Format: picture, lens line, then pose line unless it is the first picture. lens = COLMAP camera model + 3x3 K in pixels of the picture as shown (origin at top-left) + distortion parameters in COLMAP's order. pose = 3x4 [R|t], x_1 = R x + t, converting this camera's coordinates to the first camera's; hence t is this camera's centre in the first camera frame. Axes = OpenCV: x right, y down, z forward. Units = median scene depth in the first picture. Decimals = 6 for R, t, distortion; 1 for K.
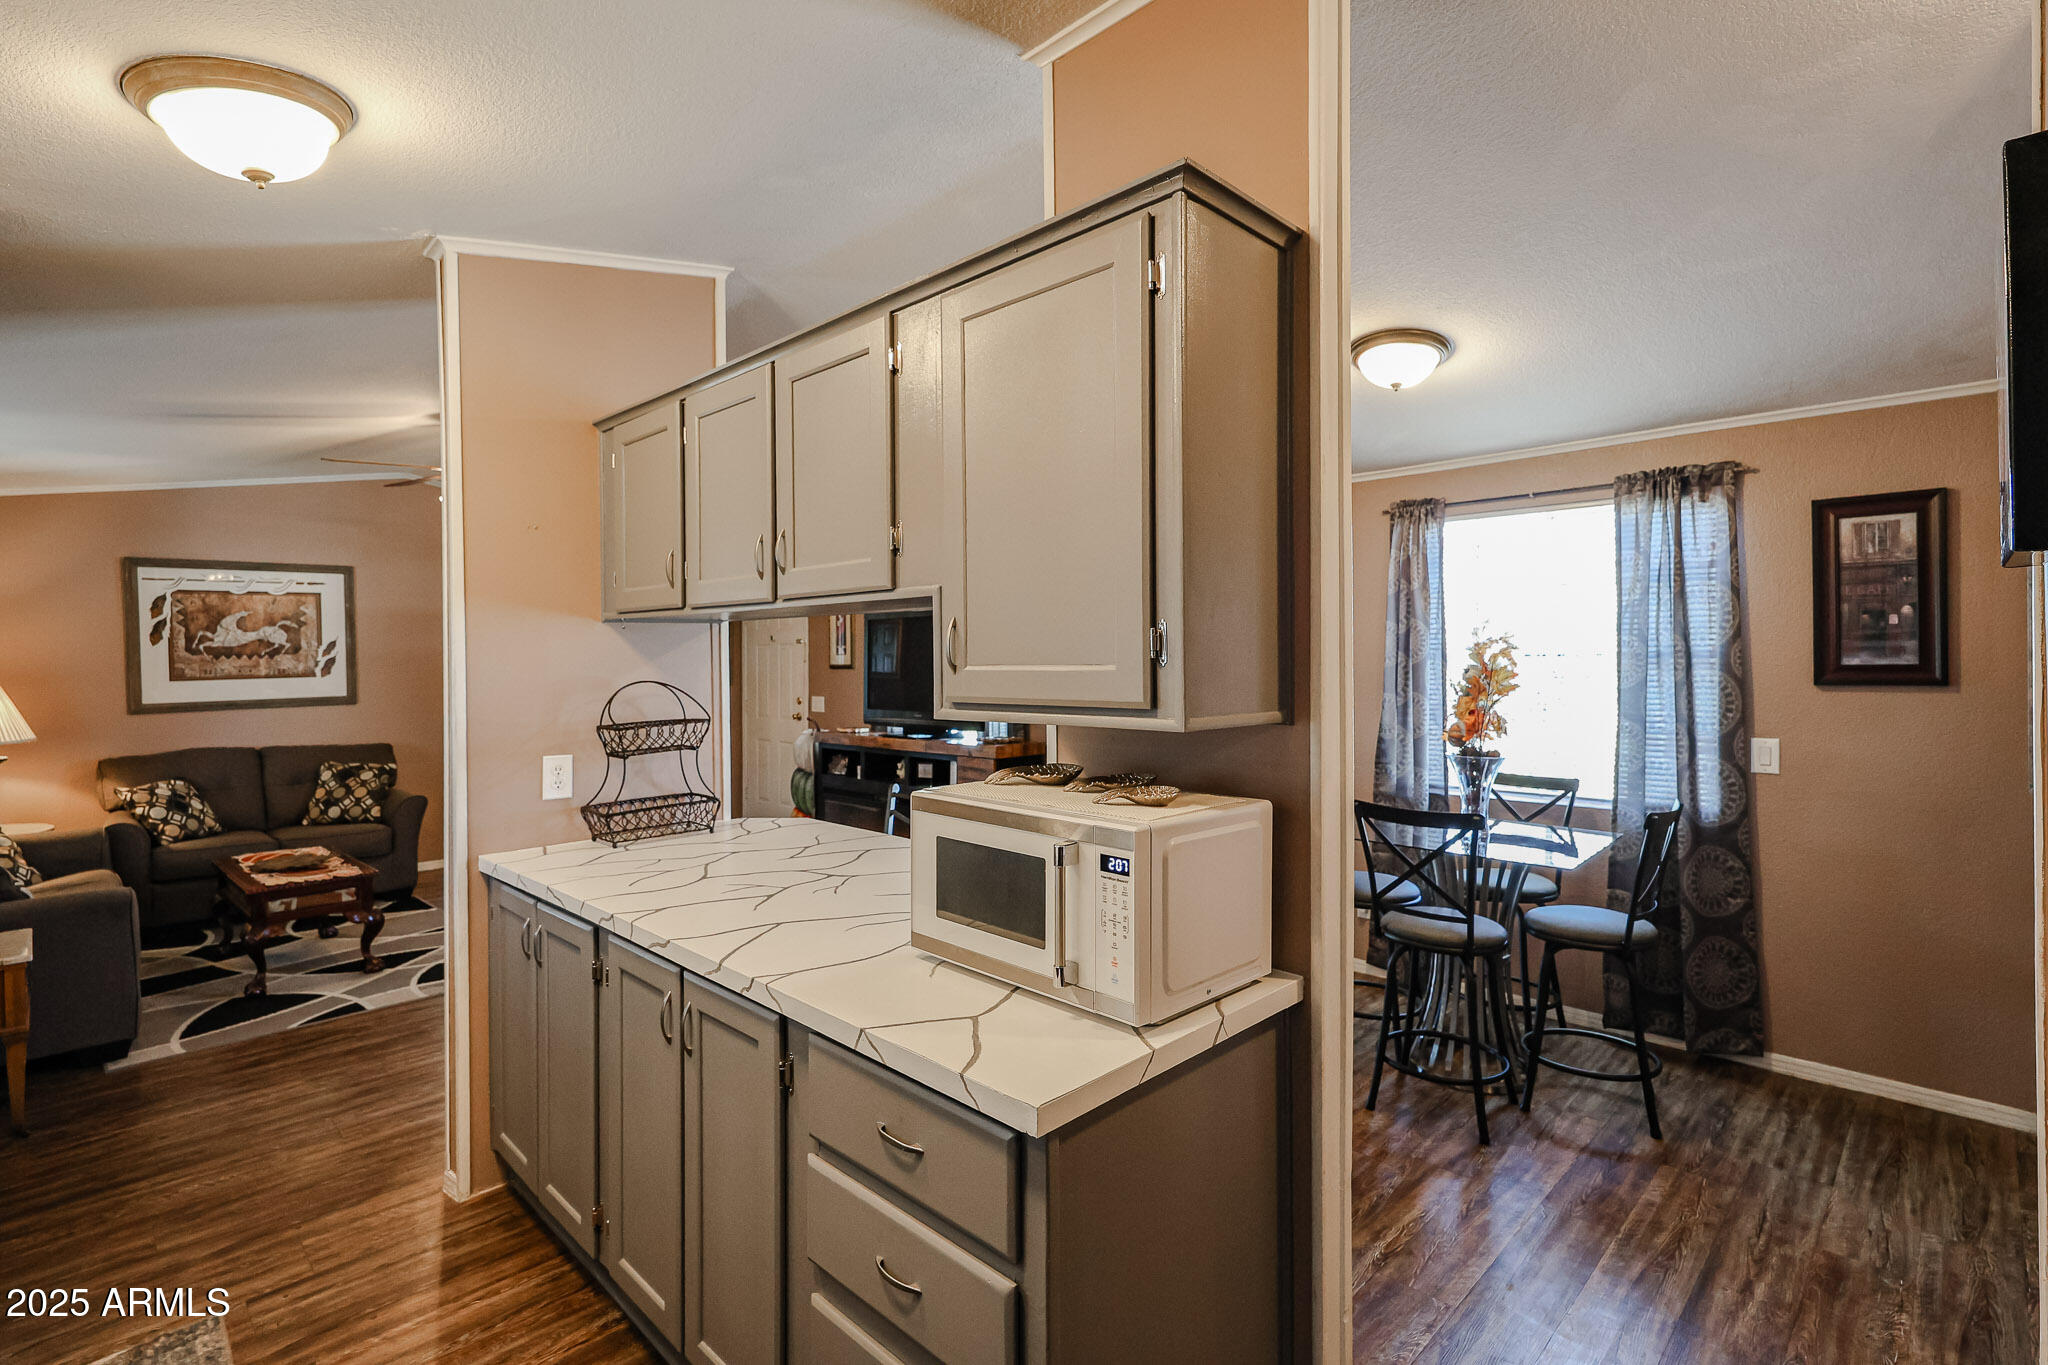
lens RADIAL K [[957.3, 0, 1012.4], [0, 957.3, 662.1], [0, 0, 1]] dist [0.002738, 0.000381]
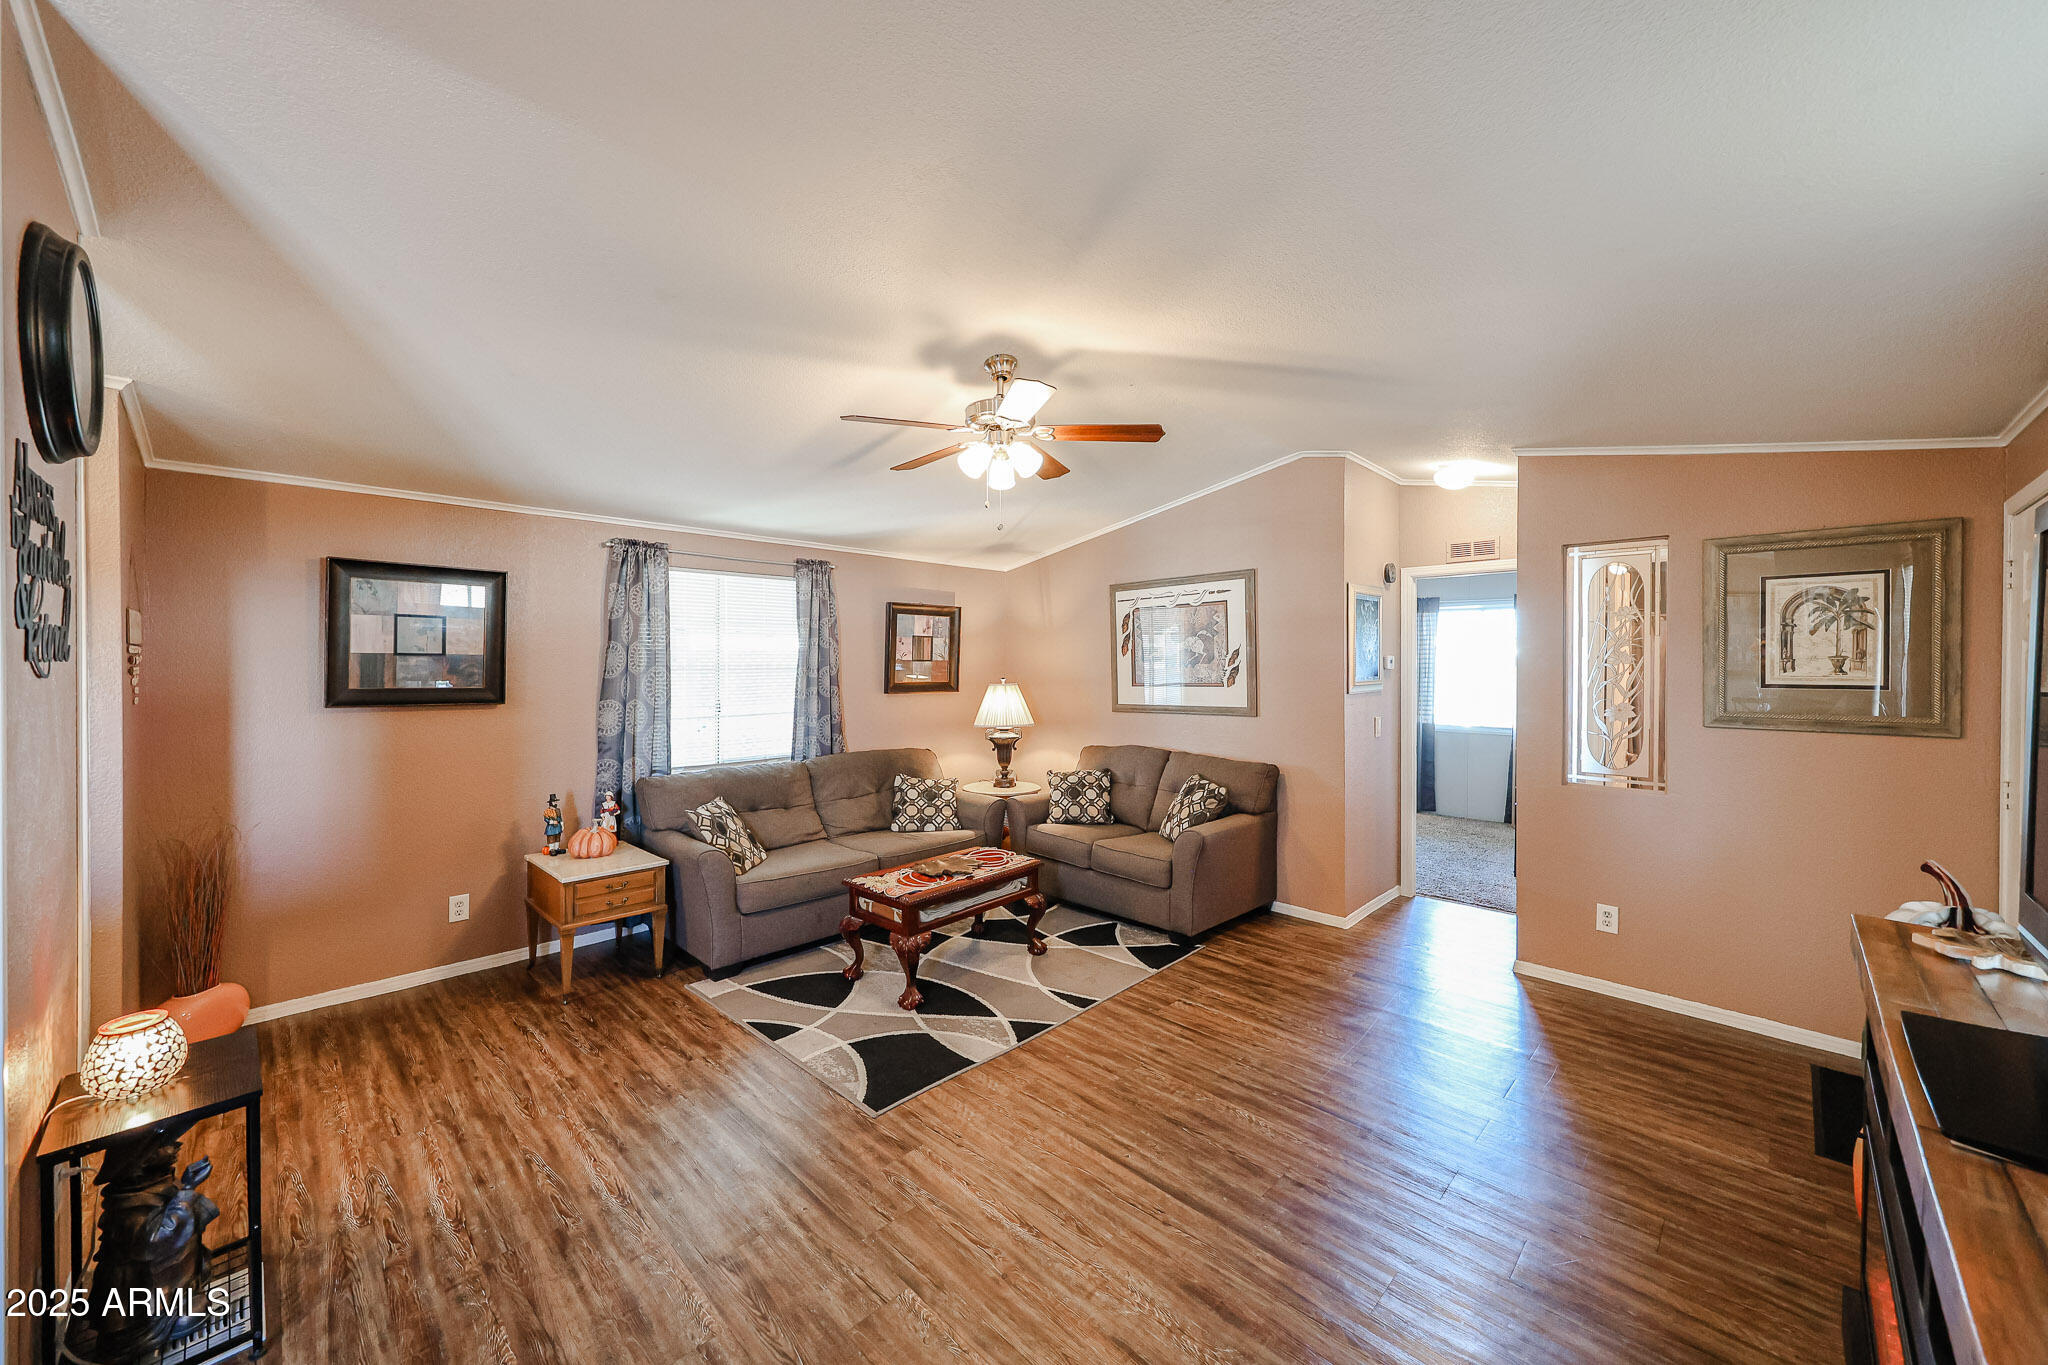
lens RADIAL K [[763.1, 0, 1022.6], [0, 763.1, 665.7], [0, 0, 1]] dist [0.001867, 0.000066]
pose [[0.003759, 0.009284, -0.999950, 0.074168], [-0.004761, 0.999946, 0.009266, -0.016820], [0.999982, 0.004726, 0.003803, 1.107500]]
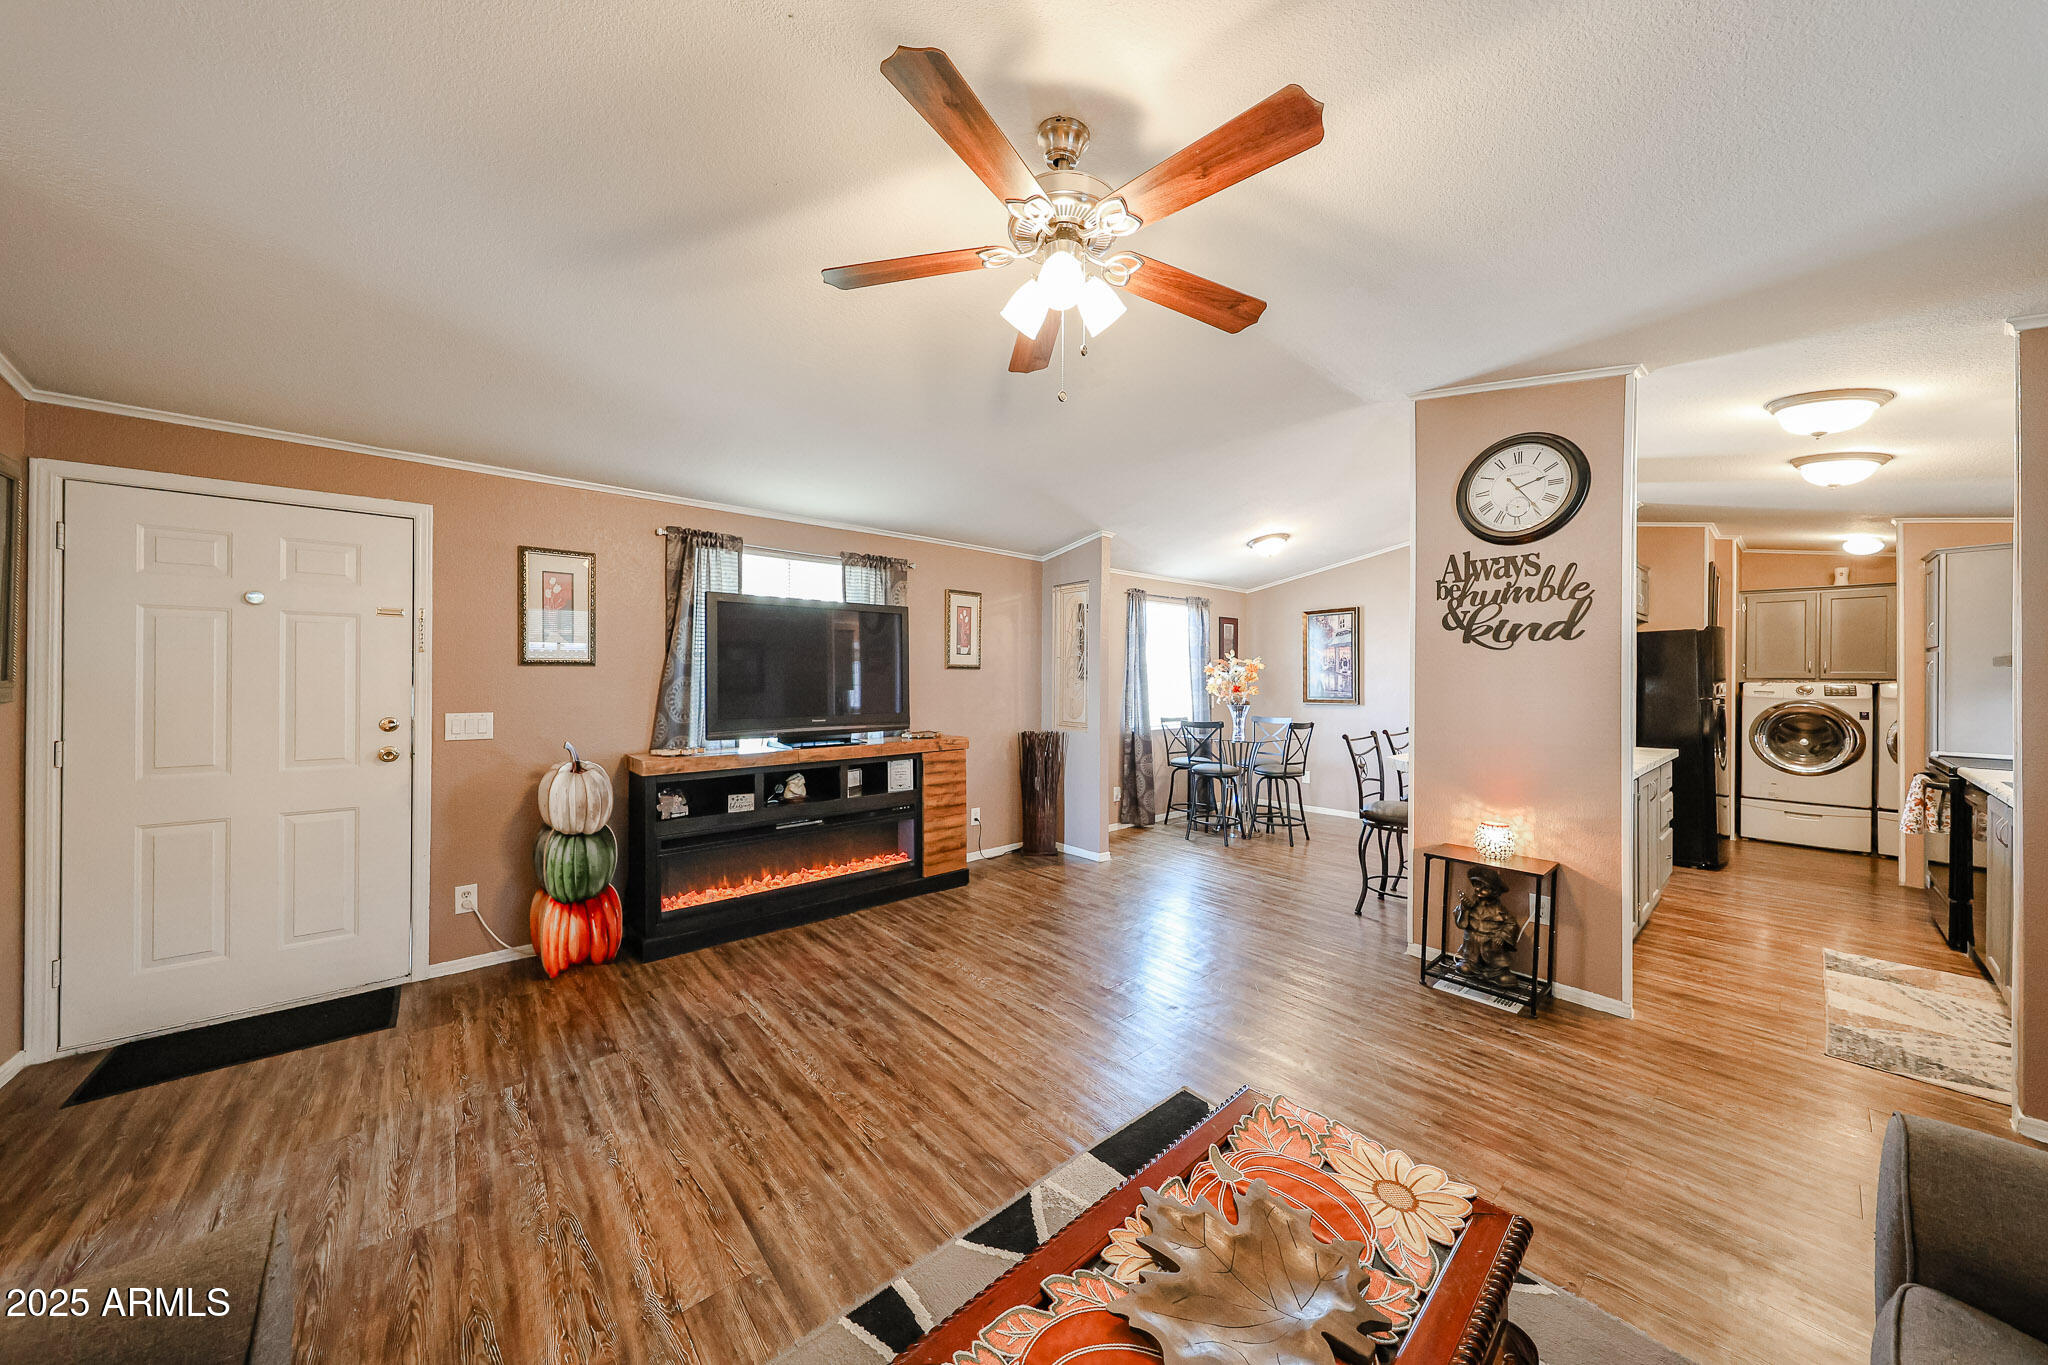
lens RADIAL K [[674.4, 0, 1019.2], [0, 674.4, 677.1], [0, 0, 1]] dist [0.001698, -0.000050]
pose [[0.081053, 0.005830, 0.996693, -0.991189], [-0.002054, 0.999982, -0.005682, 0.026728], [-0.996708, -0.001587, 0.081064, 1.082201]]
